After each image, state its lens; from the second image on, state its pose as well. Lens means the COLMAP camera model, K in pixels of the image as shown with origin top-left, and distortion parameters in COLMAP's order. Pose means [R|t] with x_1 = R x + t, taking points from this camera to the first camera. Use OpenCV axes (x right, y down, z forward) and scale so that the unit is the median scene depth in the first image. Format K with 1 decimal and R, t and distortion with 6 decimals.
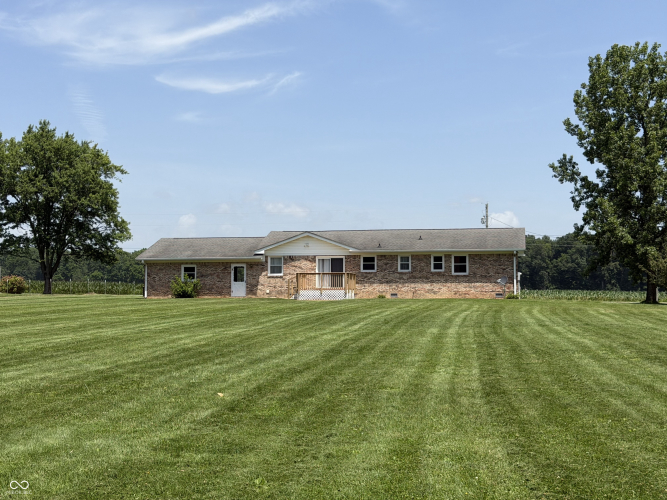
lens RADIAL K [[980.7, 0, 333.3], [0, 980.7, 250.3], [0, 0, 1]] dist [-0.010527, -0.076099]
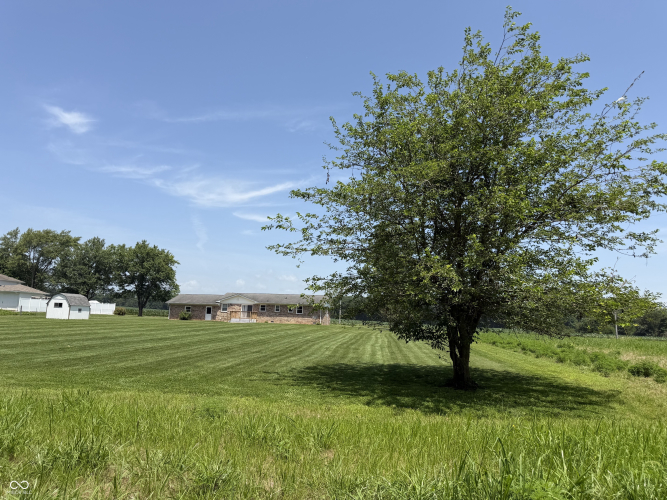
lens RADIAL K [[469.4, 0, 332.5], [0, 469.4, 252.7], [0, 0, 1]] dist [0.077268, -0.097431]
pose [[0.999029, 0.039143, 0.020242, 0.133607], [-0.037049, 0.994776, -0.095117, -0.013450], [-0.023860, 0.094274, 0.995260, -0.125782]]
